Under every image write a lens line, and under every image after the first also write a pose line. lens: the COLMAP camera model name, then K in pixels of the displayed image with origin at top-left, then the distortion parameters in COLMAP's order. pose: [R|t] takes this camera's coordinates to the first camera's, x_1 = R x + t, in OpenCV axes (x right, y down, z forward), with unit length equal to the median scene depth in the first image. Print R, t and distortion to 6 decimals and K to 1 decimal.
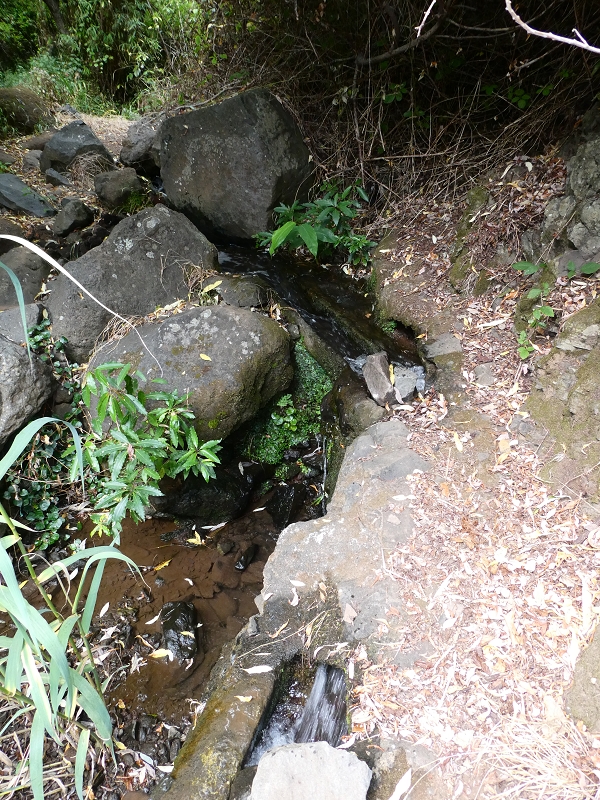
lens RADIAL K [[604.2, 0, 299.6], [0, 604.2, 402.4], [0, 0, 1]] dist [0.024315, -0.022819]
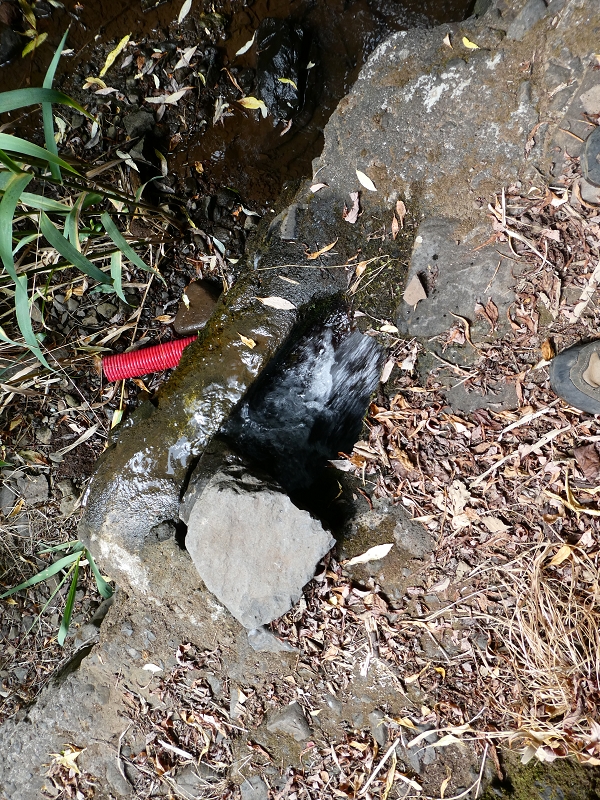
lens RADIAL K [[604.2, 0, 304.4], [0, 604.2, 401.9], [0, 0, 1]] dist [0.024315, -0.022819]
pose [[0.925311, 0.333178, -0.181086, 0.087845], [0.021481, 0.430716, 0.902232, -0.097479], [0.378601, -0.838735, 0.391389, 0.445671]]
